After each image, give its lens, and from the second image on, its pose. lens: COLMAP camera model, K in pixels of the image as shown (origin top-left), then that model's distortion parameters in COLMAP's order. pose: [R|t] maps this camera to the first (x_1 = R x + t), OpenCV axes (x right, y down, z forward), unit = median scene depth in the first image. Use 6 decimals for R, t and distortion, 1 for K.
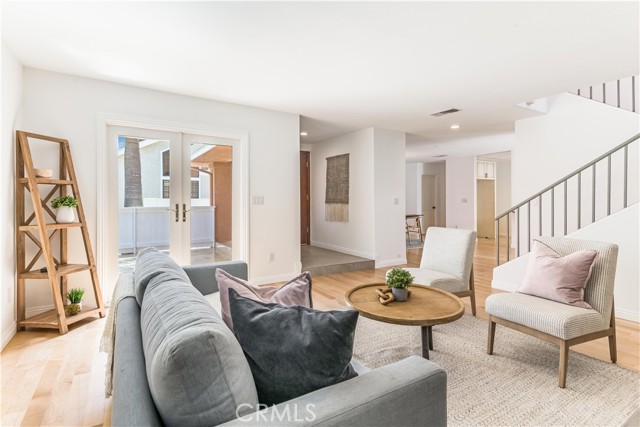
lens RADIAL K [[318.8, 0, 331.1], [0, 318.8, 202.2], [0, 0, 1]] dist [0.016890, -0.004294]
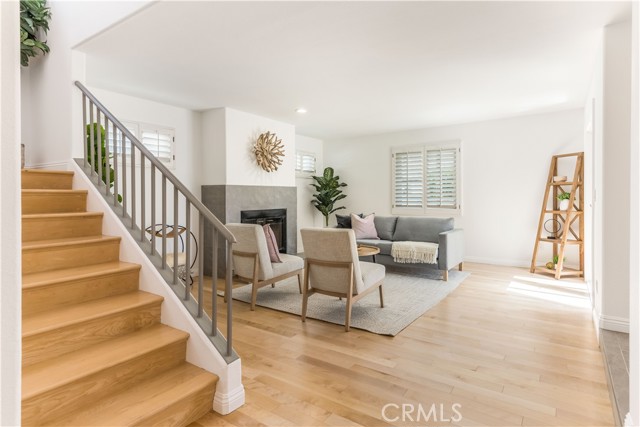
lens RADIAL K [[349.5, 0, 329.0], [0, 349.5, 197.4], [0, 0, 1]] dist [0.035938, 0.001116]
pose [[-0.921180, 0.003719, -0.389119, 0.260749], [0.002052, 0.999987, 0.004701, -0.003298], [0.389131, 0.003532, -0.921176, 0.676716]]
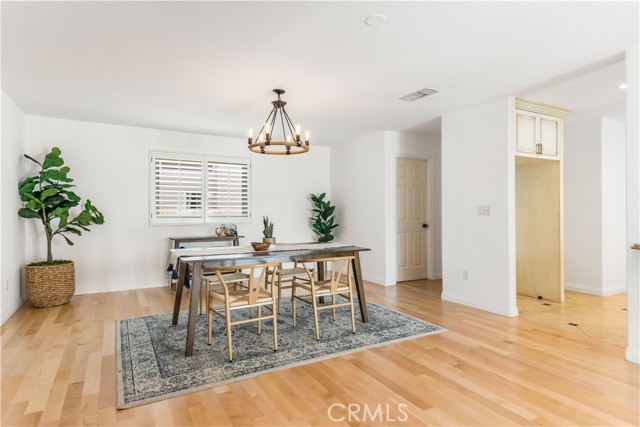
lens RADIAL K [[371.5, 0, 334.5], [0, 371.5, 211.9], [0, 0, 1]] dist [0.041469, -0.011018]
pose [[0.999529, -0.002251, -0.030613, 0.243464], [0.002095, 0.999985, -0.005136, -0.001808], [0.030624, 0.005069, 0.999518, 0.524185]]
